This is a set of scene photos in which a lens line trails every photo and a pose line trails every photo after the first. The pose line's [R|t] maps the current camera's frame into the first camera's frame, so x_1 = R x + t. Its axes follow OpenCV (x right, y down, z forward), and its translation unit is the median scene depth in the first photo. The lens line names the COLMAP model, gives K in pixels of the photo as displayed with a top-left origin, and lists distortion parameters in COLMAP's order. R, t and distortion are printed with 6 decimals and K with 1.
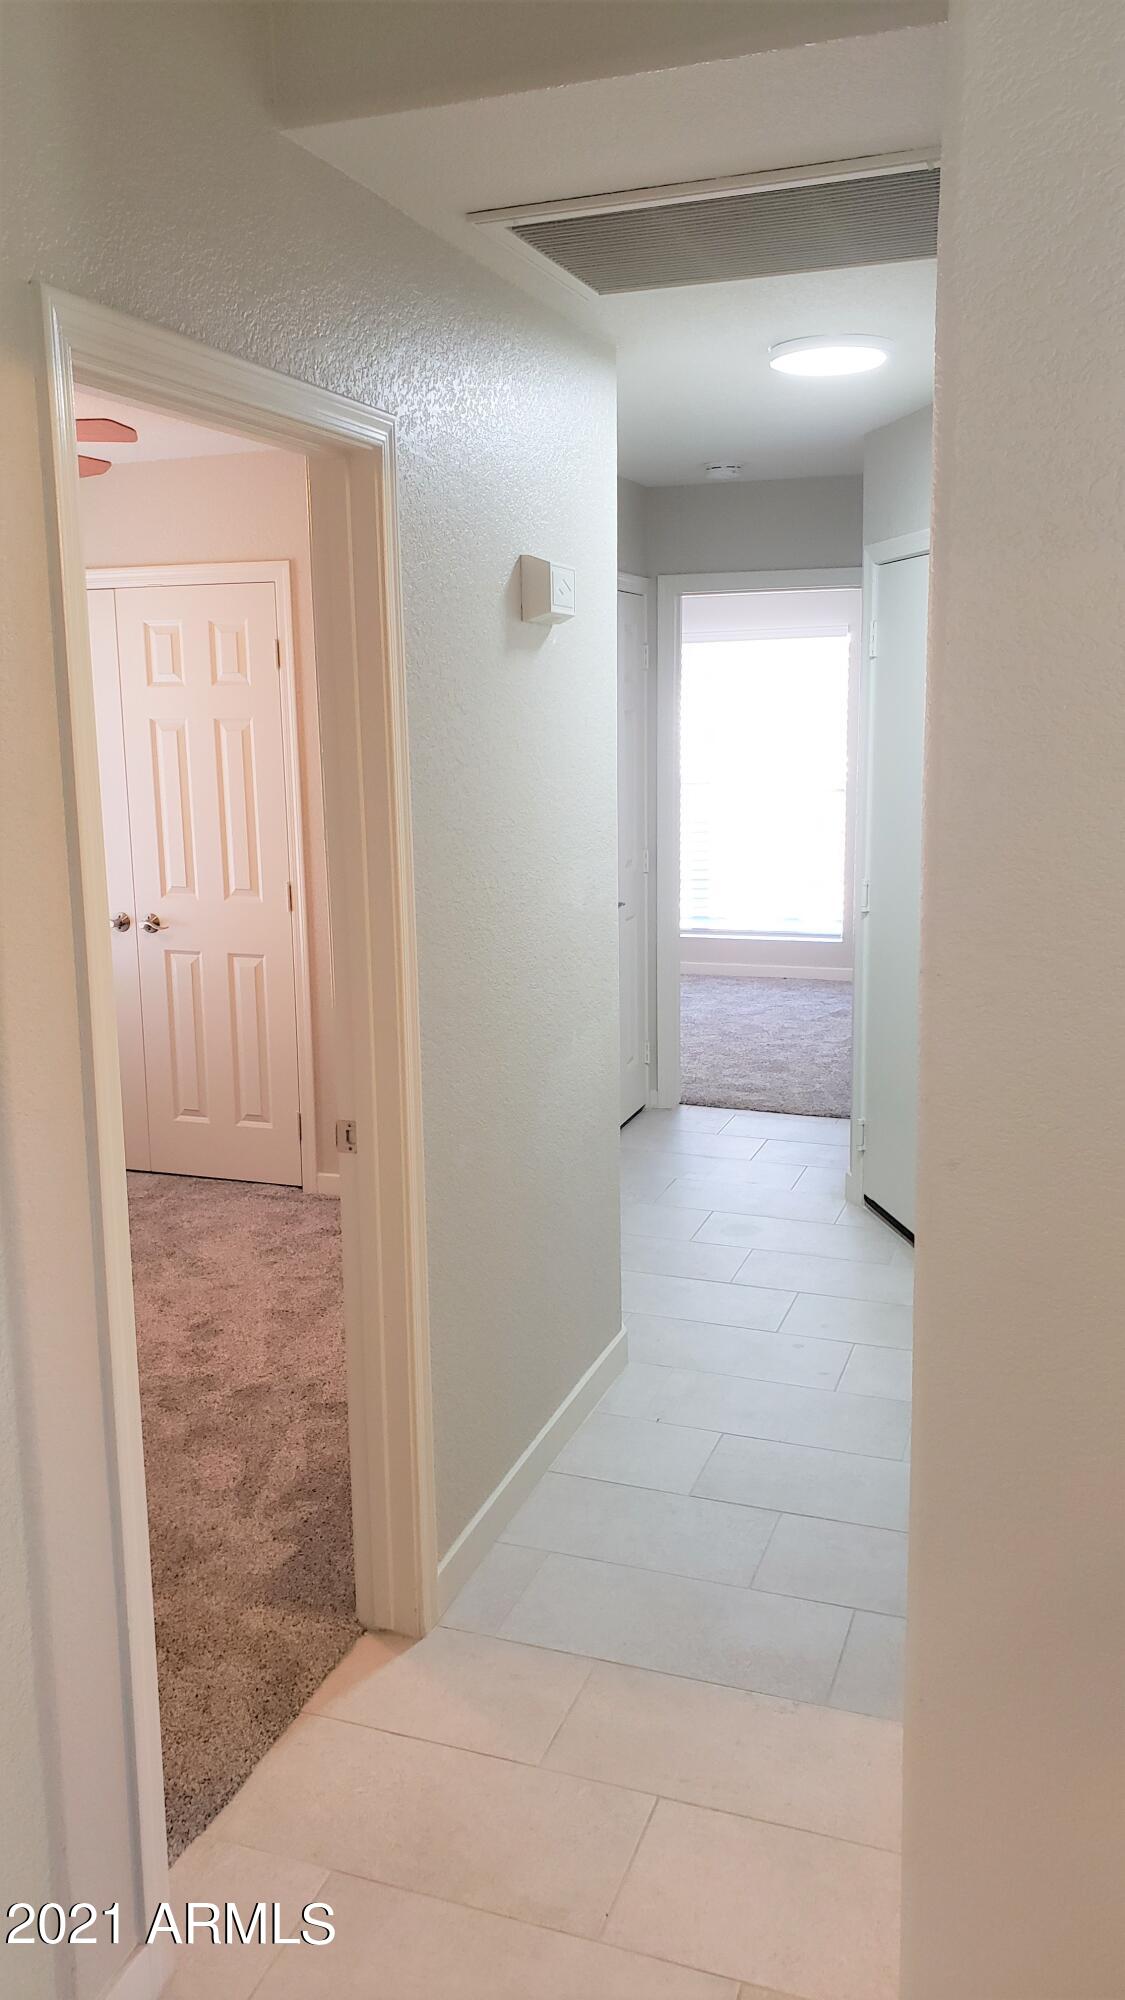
lens RADIAL K [[1543.3, 0, 562.5], [0, 1543.3, 1000.0], [0, 0, 1]] dist [0.019008, 0.000960]
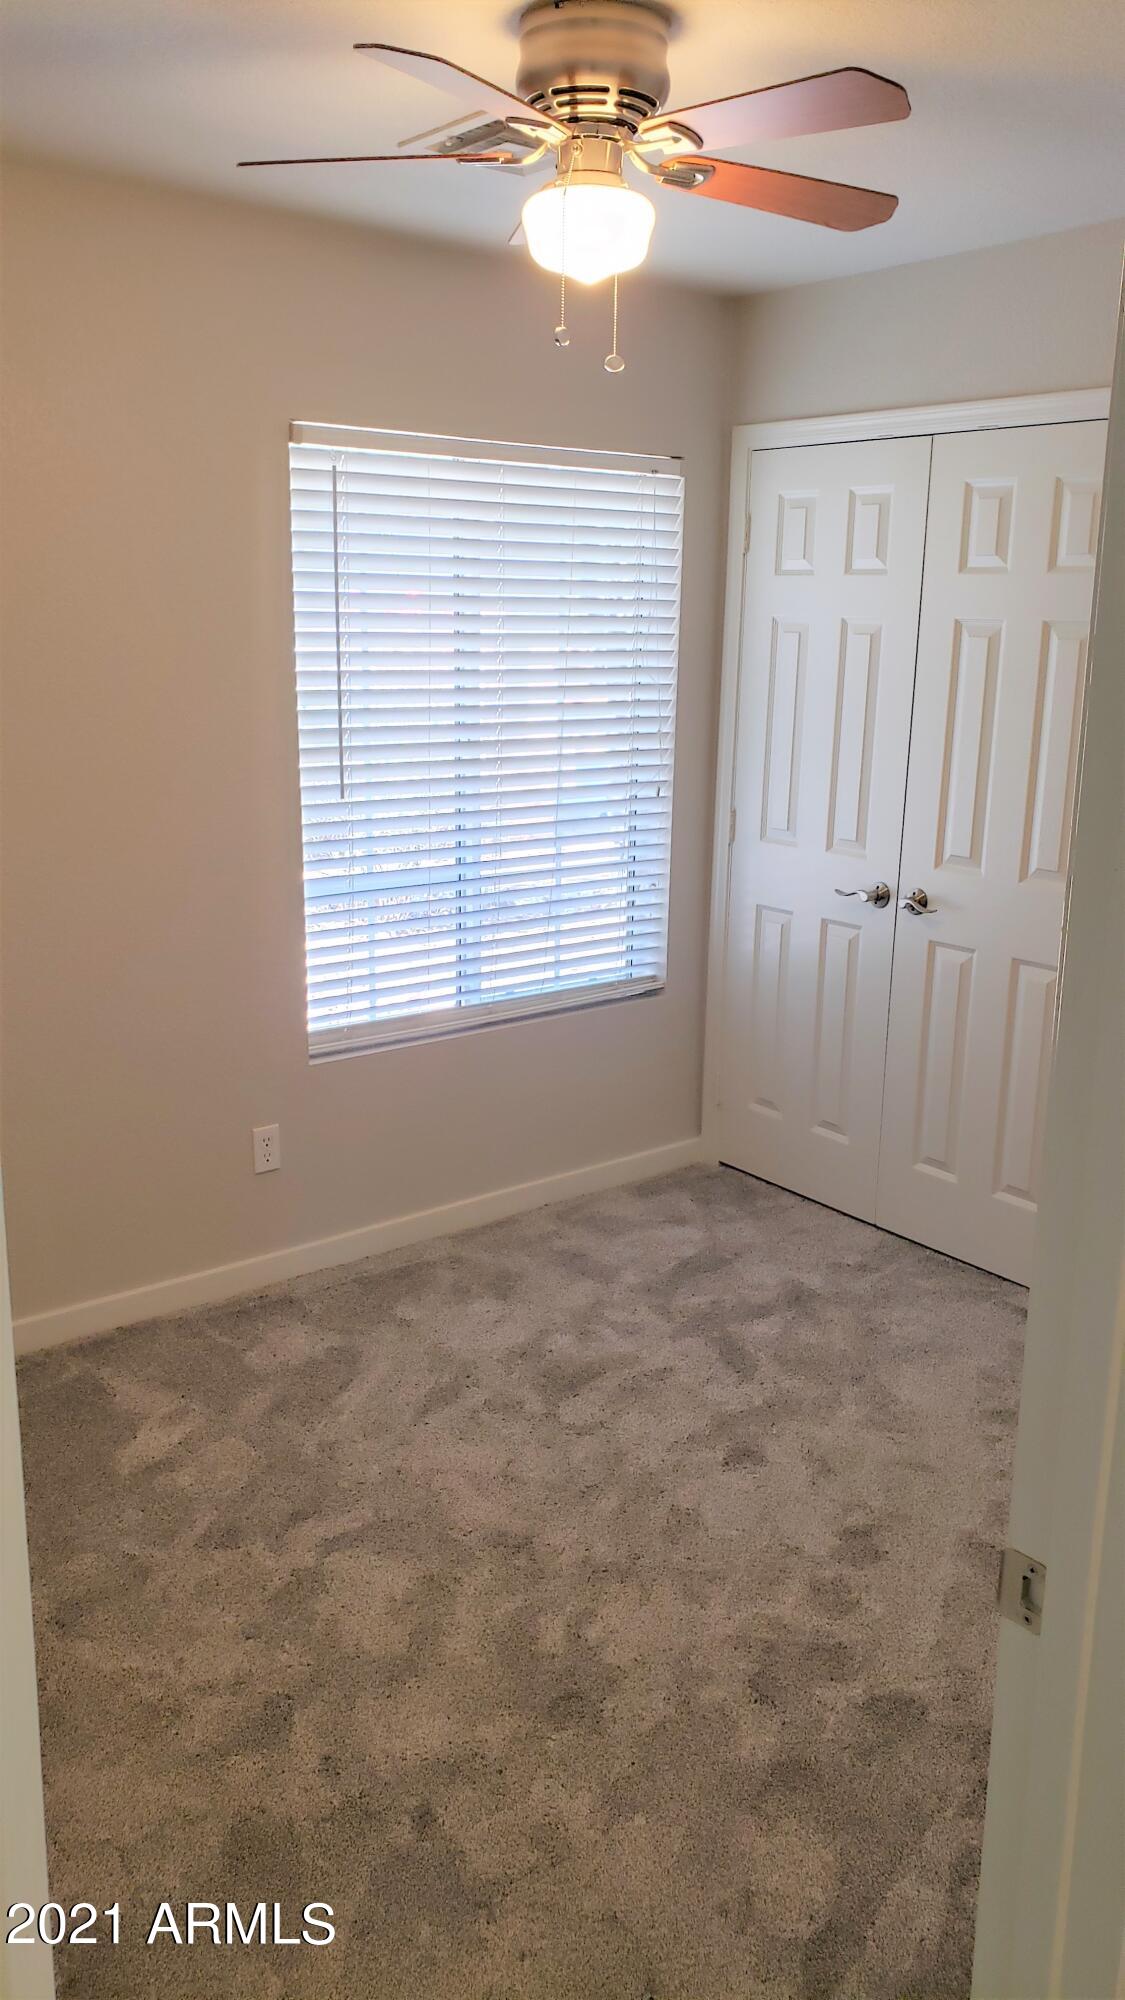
lens RADIAL K [[1543.3, 0, 562.5], [0, 1543.3, 1000.0], [0, 0, 1]] dist [0.019008, 0.000960]
pose [[0.845276, 0.149038, -0.513124, -0.026846], [-0.118263, 0.988679, 0.092349, -0.053667], [0.521078, -0.017377, 0.853332, 0.300905]]
